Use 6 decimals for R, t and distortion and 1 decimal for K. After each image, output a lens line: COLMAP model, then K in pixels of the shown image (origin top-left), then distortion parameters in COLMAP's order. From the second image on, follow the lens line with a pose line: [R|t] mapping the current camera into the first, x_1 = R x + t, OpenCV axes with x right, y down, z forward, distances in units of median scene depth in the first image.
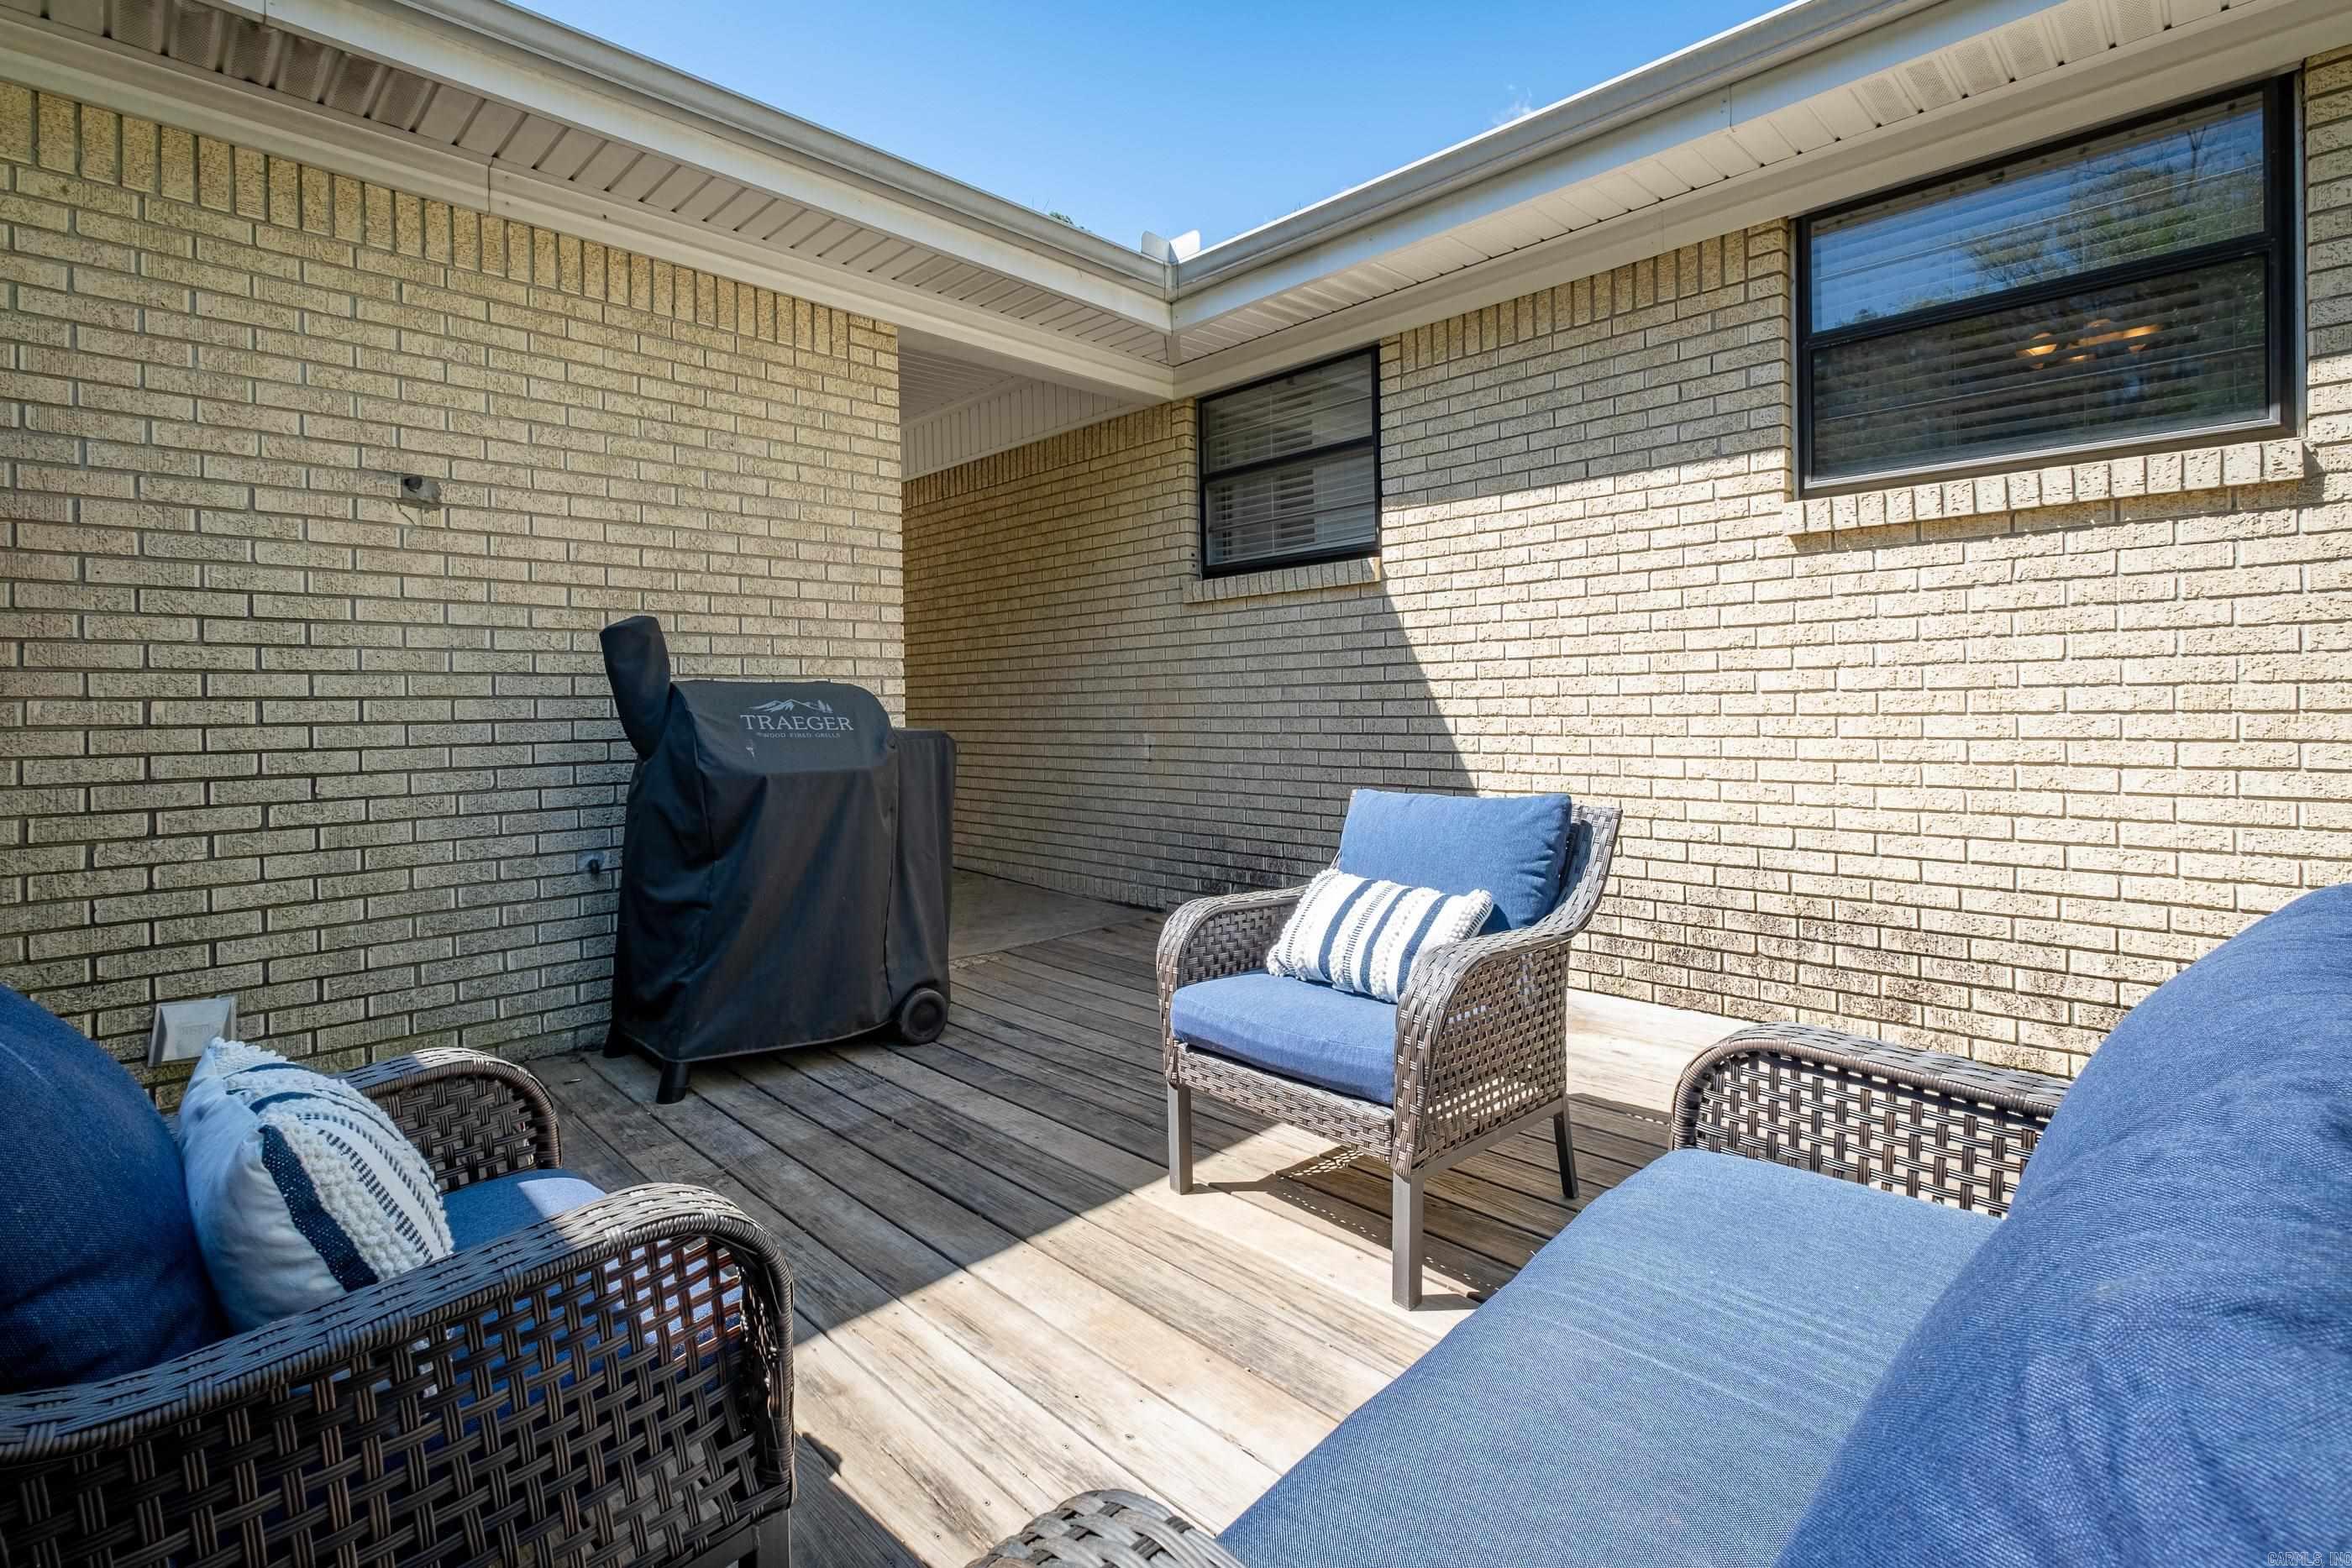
lens RADIAL K [[1063.2, 0, 1137.7], [0, 1063.2, 718.9], [0, 0, 1]] dist [-0.004689, 0.001183]
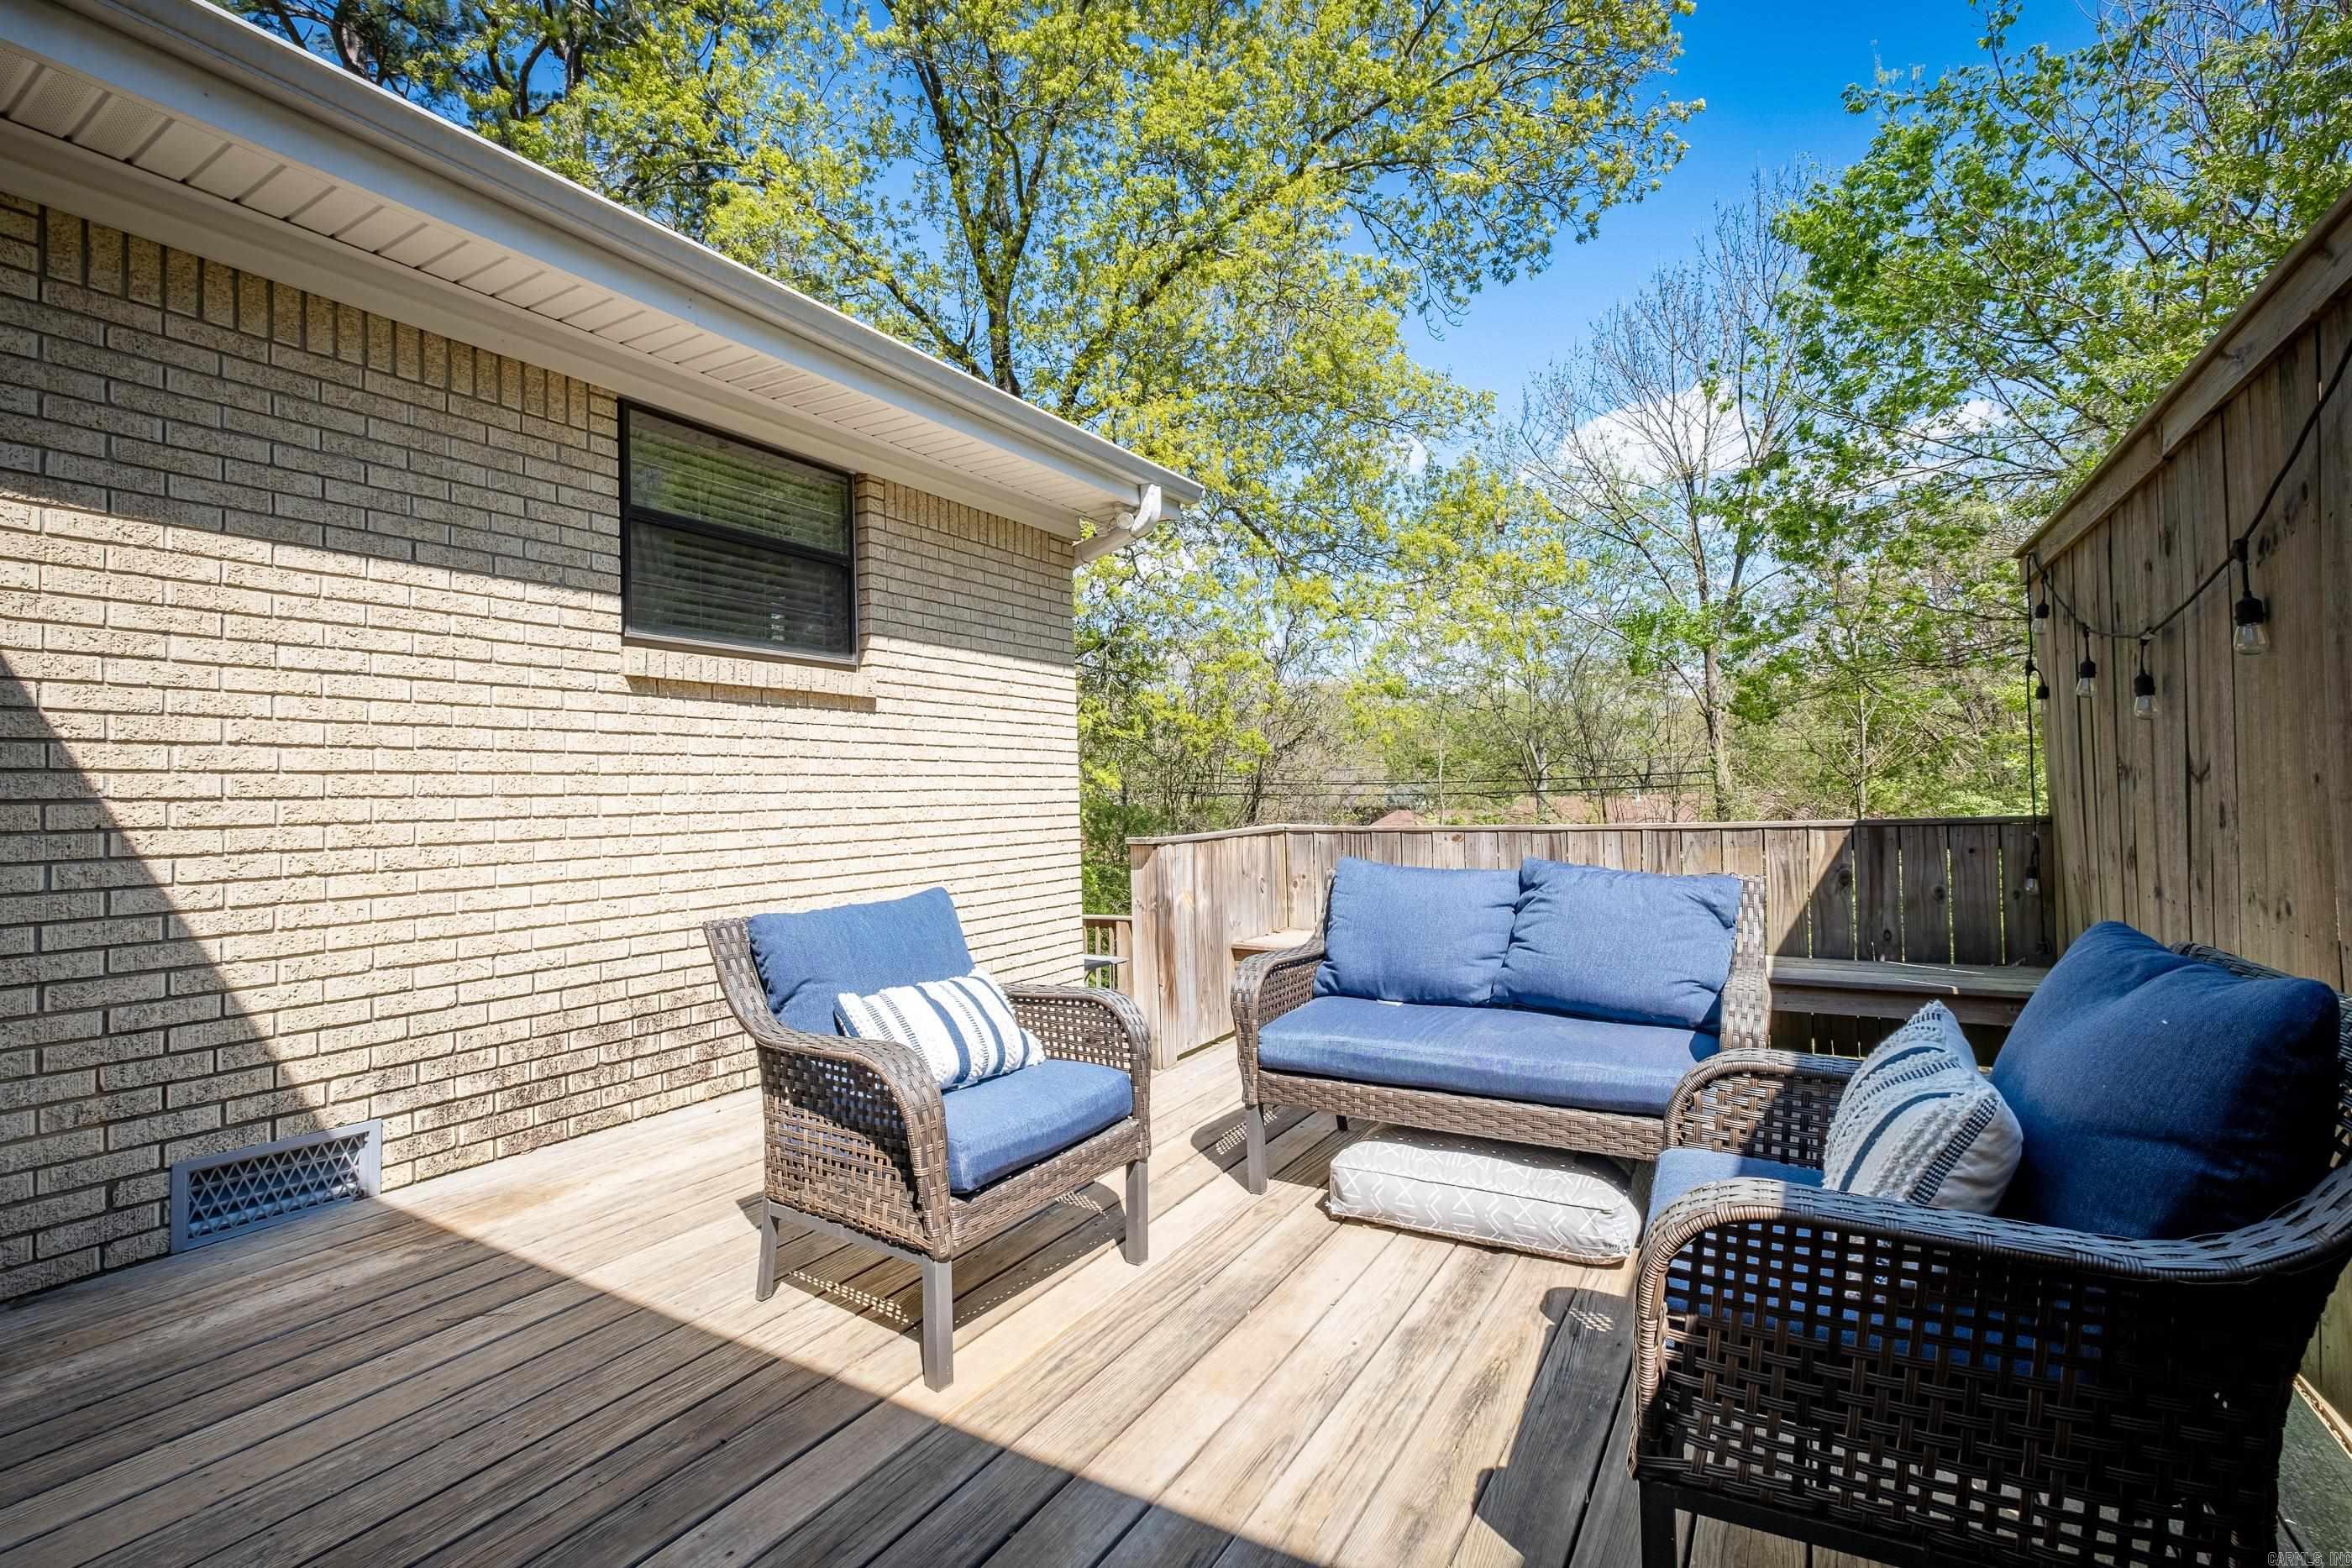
lens RADIAL K [[1063.2, 0, 1174.8], [0, 1063.2, 779.6], [0, 0, 1]] dist [-0.004689, 0.001183]
pose [[-0.259330, 0.038843, 0.965007, -0.607189], [0.039487, 0.998782, -0.029591, -0.007483], [-0.964981, 0.030432, -0.260548, 0.733849]]
